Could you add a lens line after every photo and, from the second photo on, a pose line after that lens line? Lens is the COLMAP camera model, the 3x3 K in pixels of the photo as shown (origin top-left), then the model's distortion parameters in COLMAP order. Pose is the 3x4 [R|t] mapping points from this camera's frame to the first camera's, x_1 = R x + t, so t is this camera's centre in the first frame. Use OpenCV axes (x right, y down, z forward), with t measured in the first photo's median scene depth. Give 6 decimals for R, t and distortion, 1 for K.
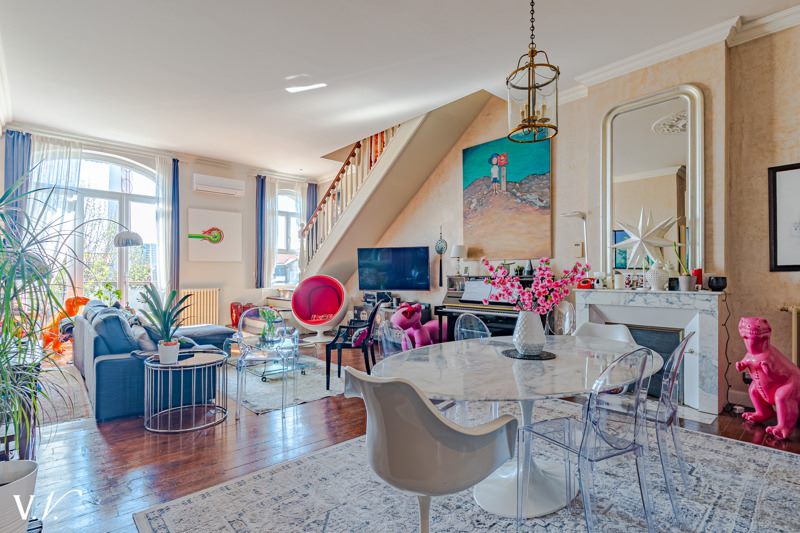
lens RADIAL K [[402.6, 0, 414.7], [0, 402.6, 280.1], [0, 0, 1]] dist [0.002023, 0.000046]
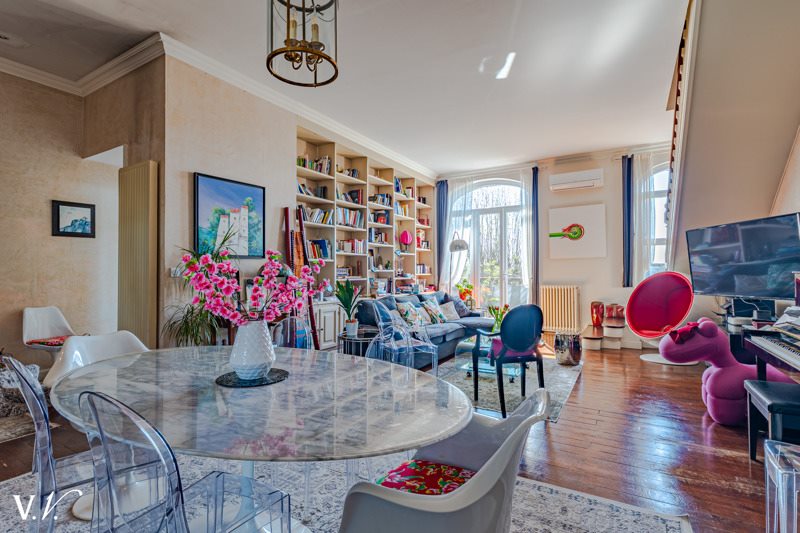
lens RADIAL K [[402.6, 0, 400.4], [0, 402.6, 265.0], [0, 0, 1]] dist [0.002023, 0.000046]
pose [[0.250127, -0.027615, -0.967819, 0.359999], [-0.003618, 0.999560, -0.029456, 0.000006], [0.968206, 0.010870, 0.249917, 0.362672]]
